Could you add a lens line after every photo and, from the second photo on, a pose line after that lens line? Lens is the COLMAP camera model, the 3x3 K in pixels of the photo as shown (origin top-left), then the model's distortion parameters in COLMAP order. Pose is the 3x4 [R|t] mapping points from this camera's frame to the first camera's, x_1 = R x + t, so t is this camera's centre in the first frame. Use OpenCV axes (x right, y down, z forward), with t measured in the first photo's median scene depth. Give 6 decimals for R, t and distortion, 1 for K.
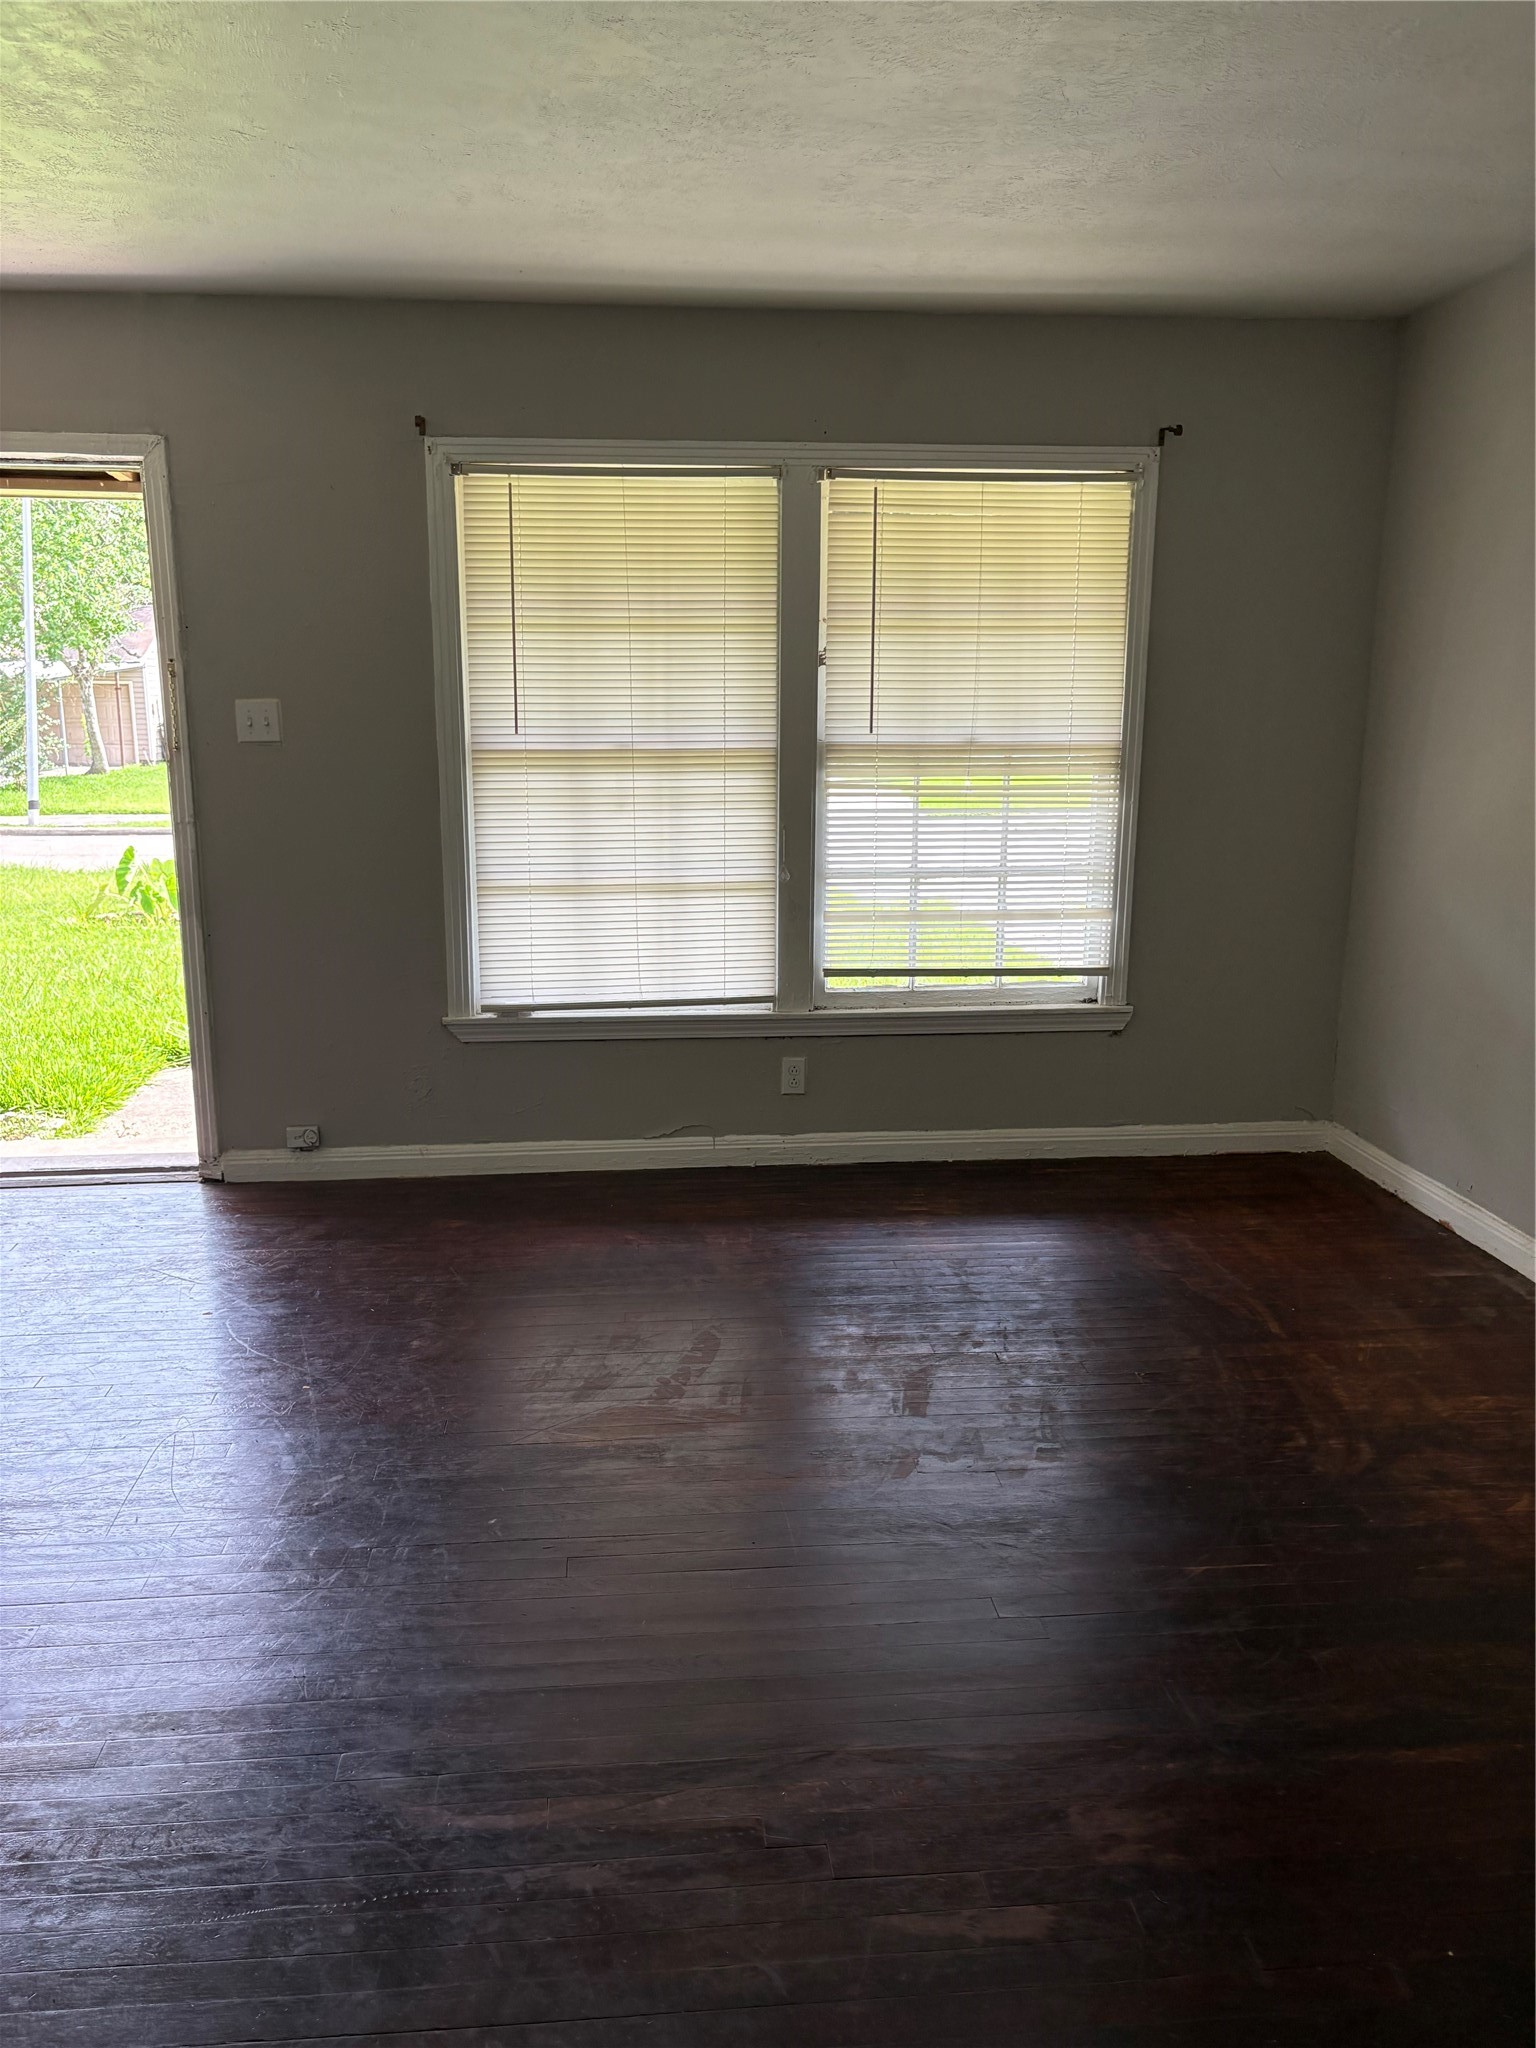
lens RADIAL K [[1537.9, 0, 765.3], [0, 1537.9, 1035.2], [0, 0, 1]] dist [0.030248, -0.035850]
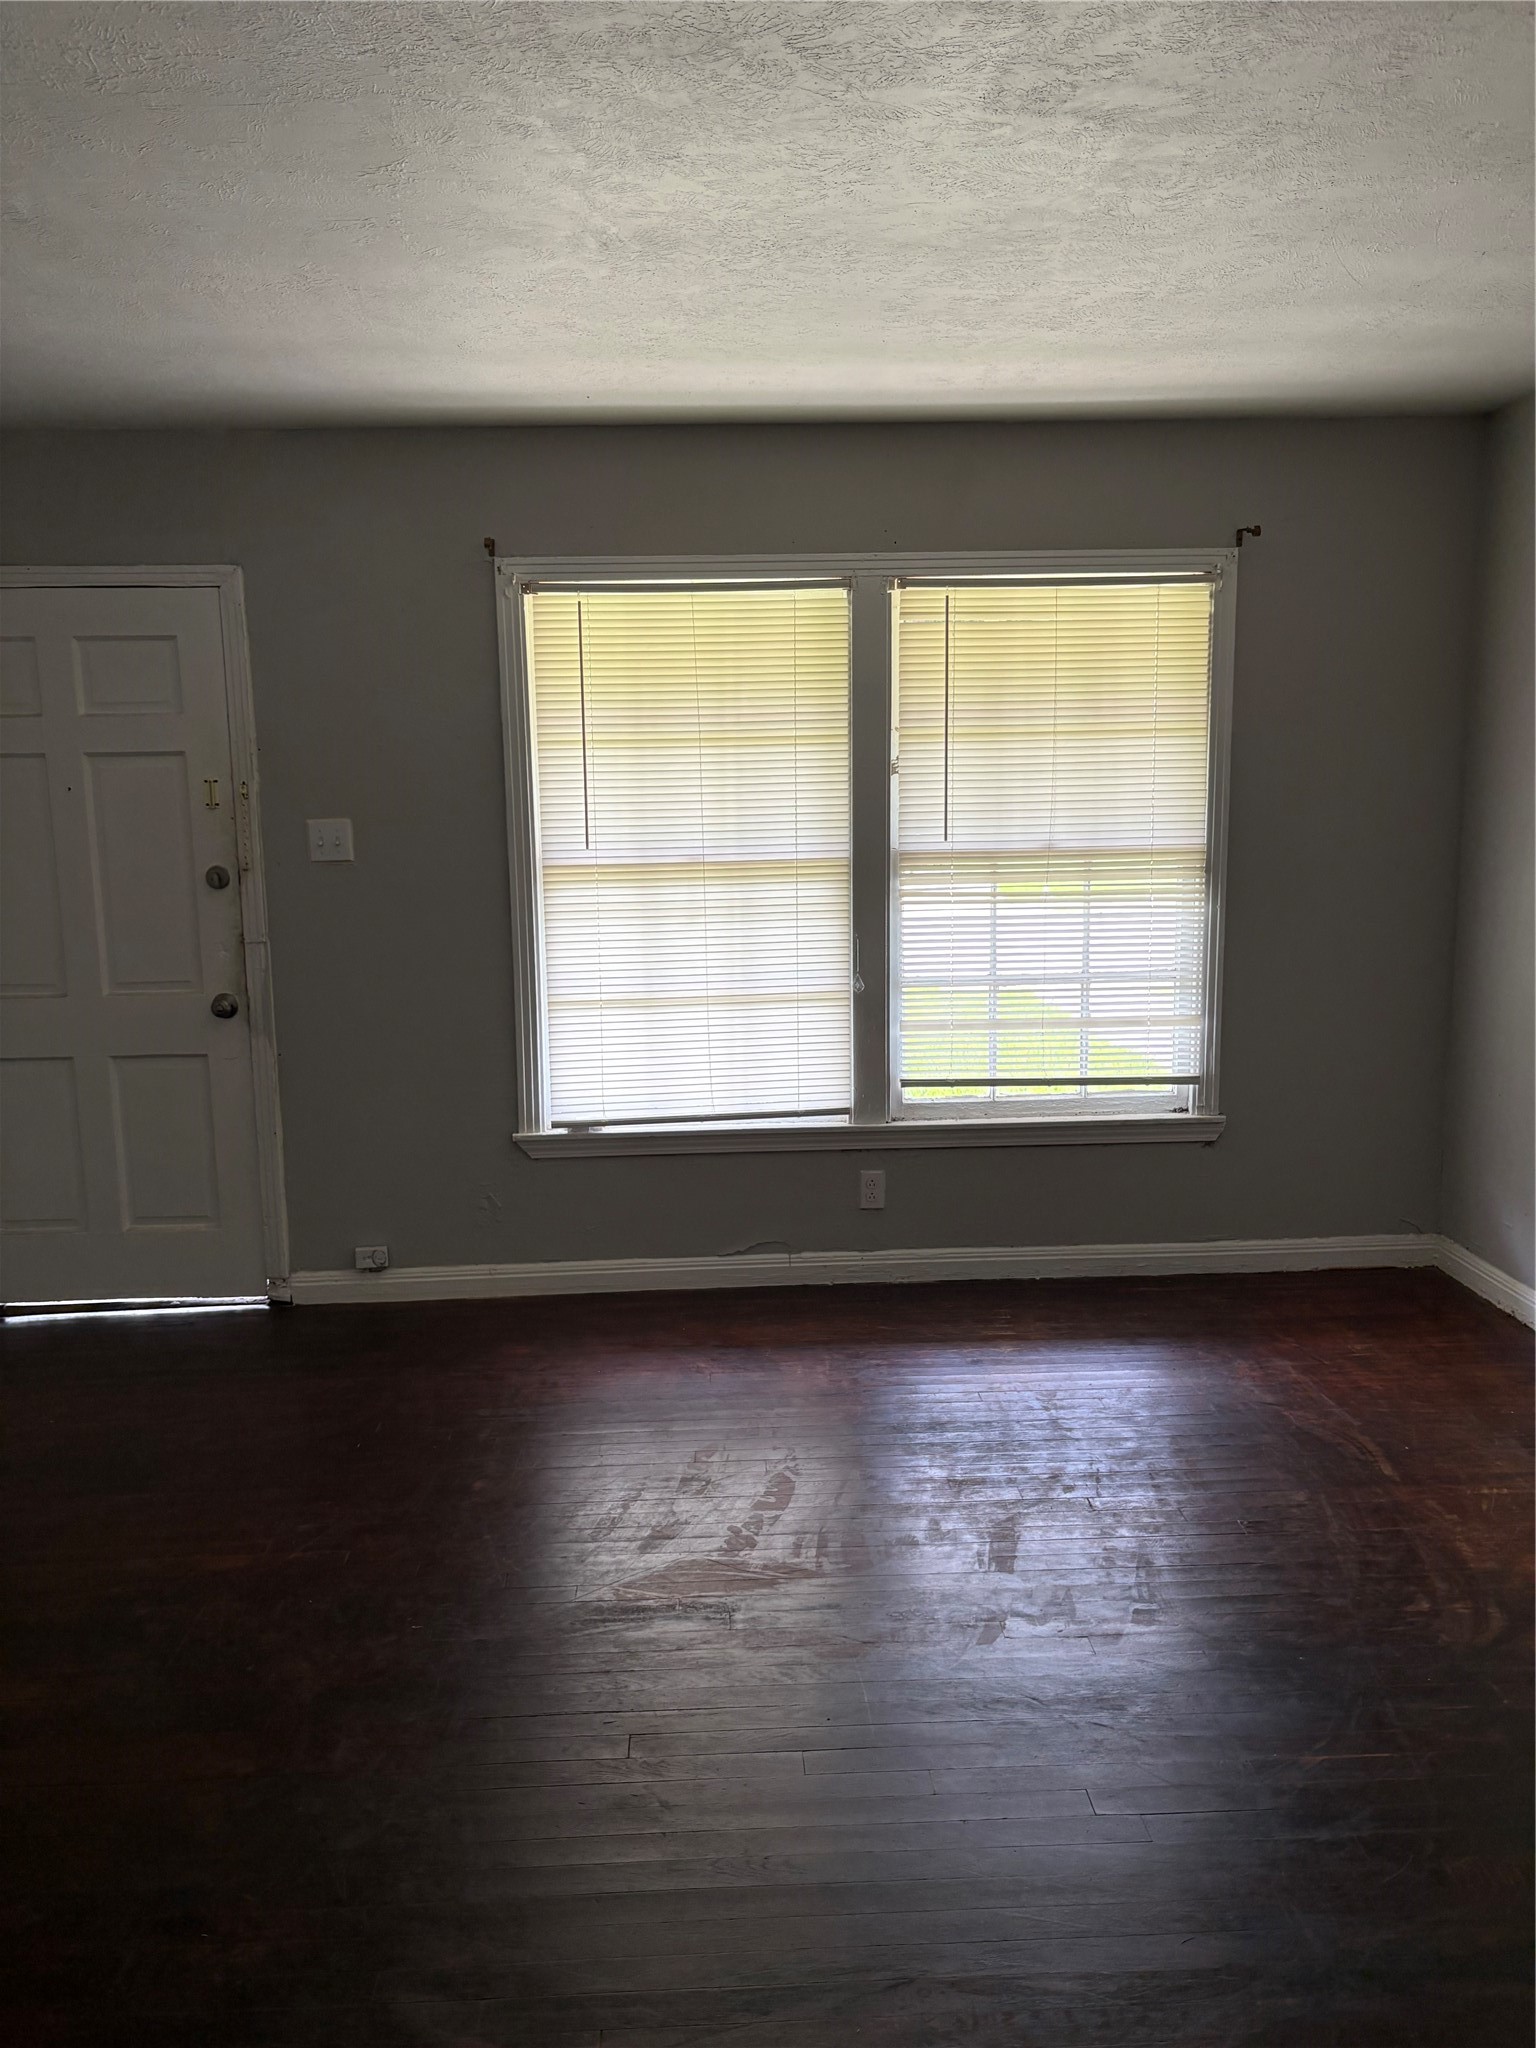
lens RADIAL K [[1537.9, 0, 770.8], [0, 1537.9, 1019.6], [0, 0, 1]] dist [0.030248, -0.035850]
pose [[0.998596, -0.011042, -0.051801, 0.007732], [0.007802, 0.998024, -0.062346, -0.025551], [0.052387, 0.061854, 0.996709, 0.029592]]
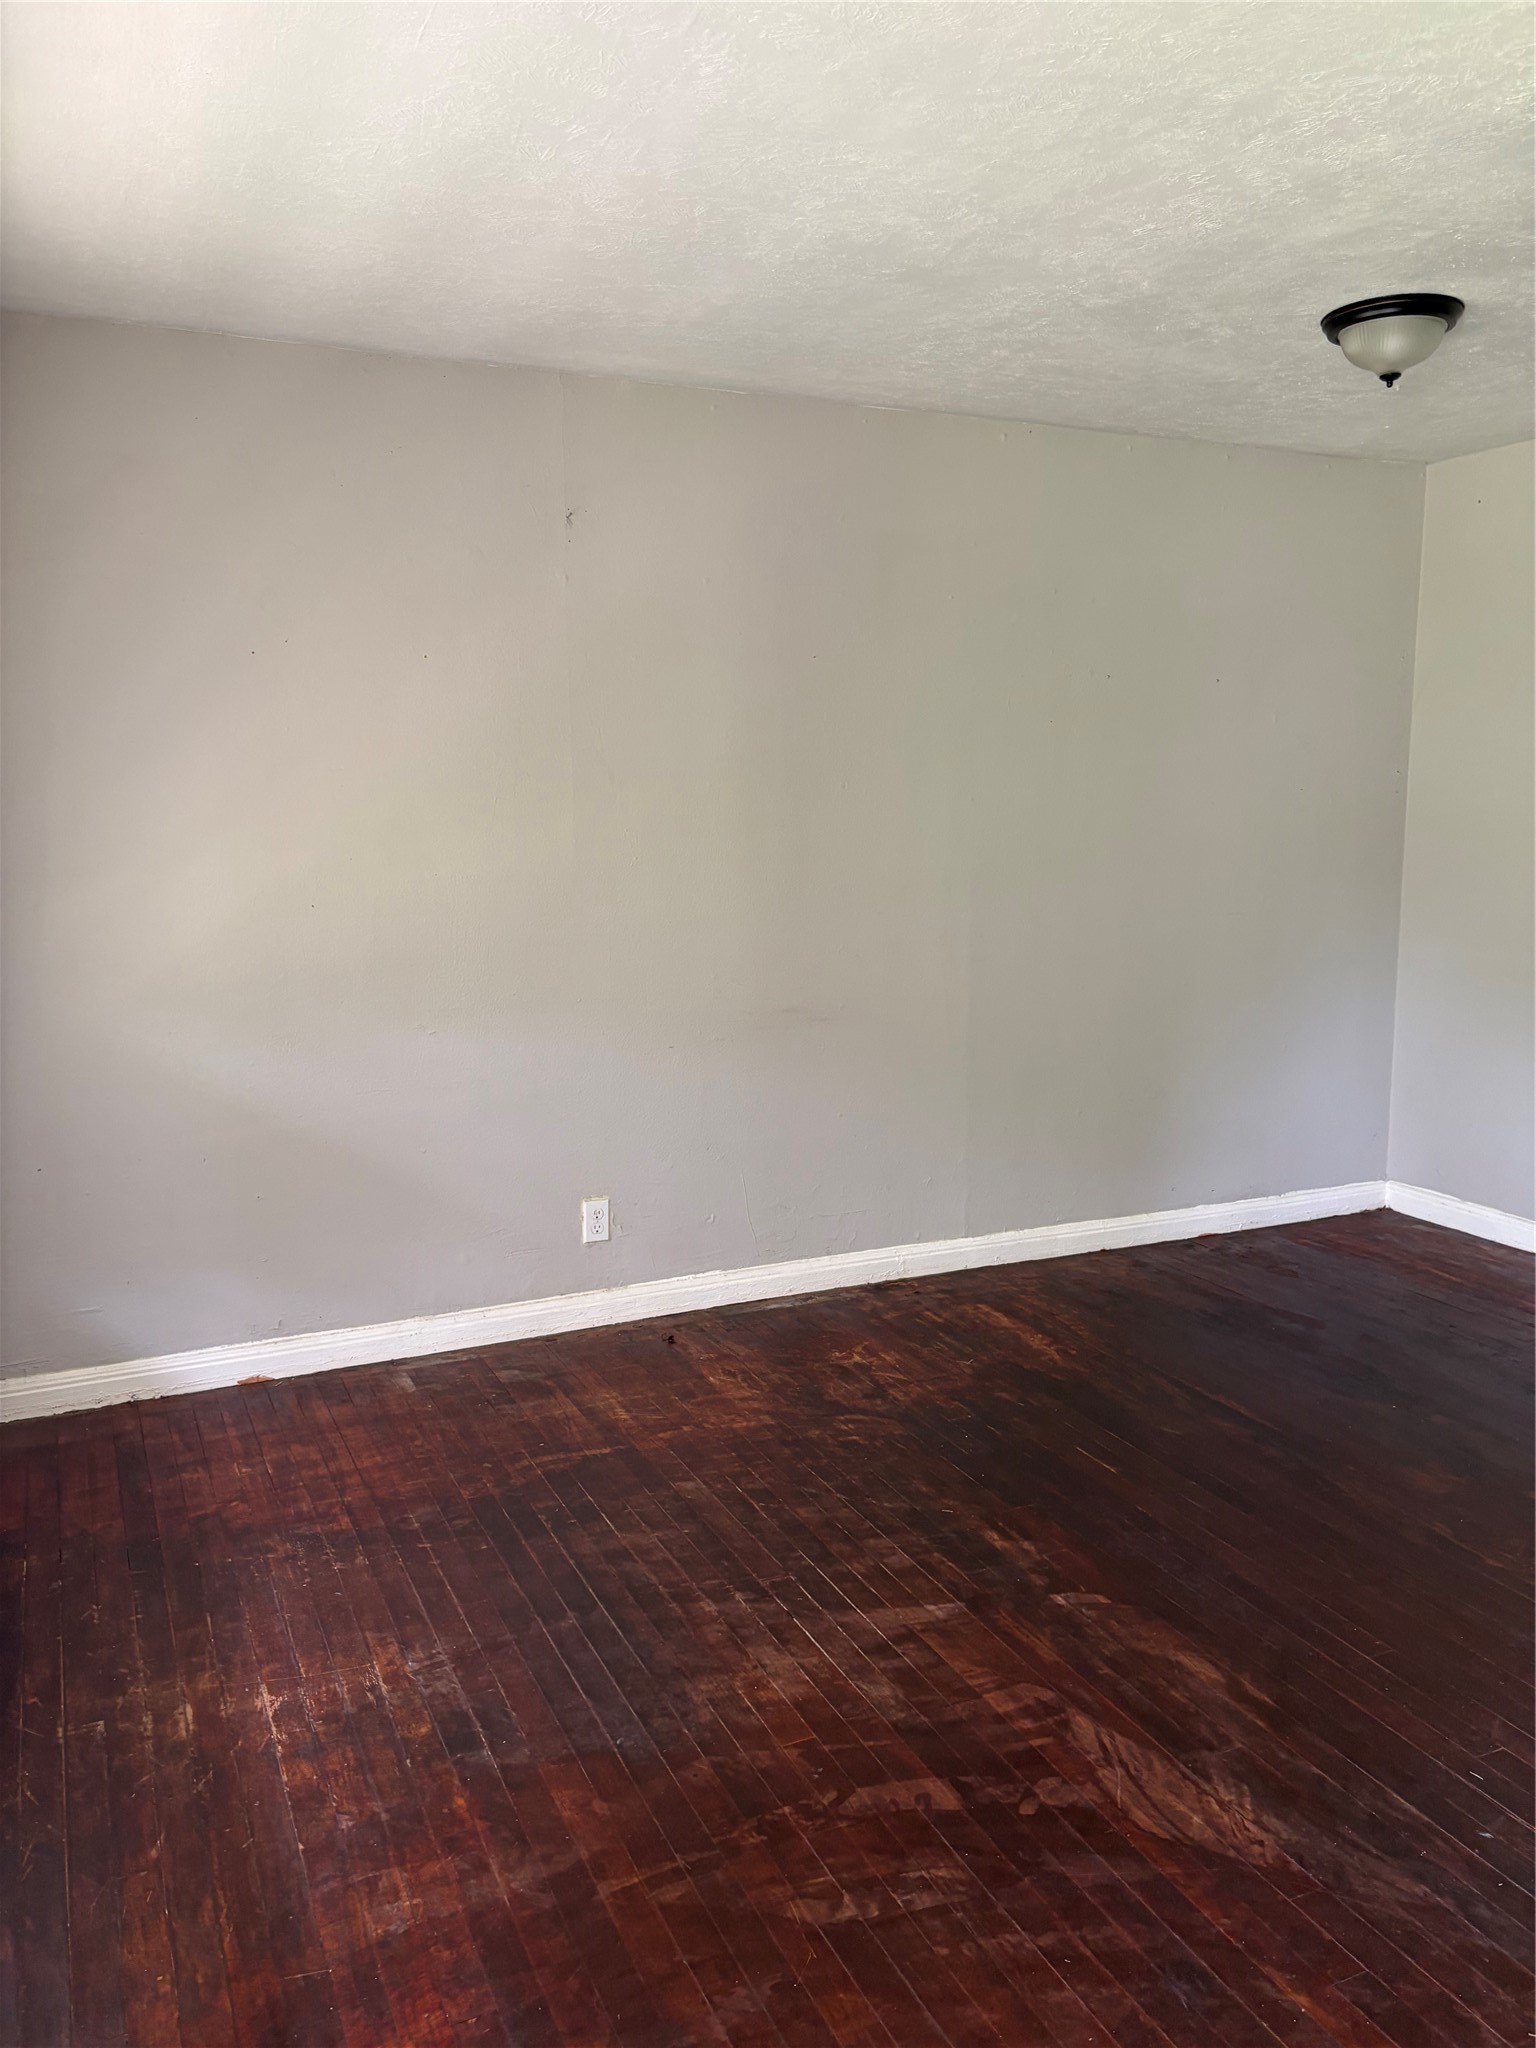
lens RADIAL K [[1537.9, 0, 753.6], [0, 1537.9, 1033.6], [0, 0, 1]] dist [0.030248, -0.035850]
pose [[-0.327680, -0.141653, 0.934109, -0.523283], [0.207339, 0.953813, 0.217375, -0.230104], [-0.921757, 0.264907, -0.283175, 1.040549]]
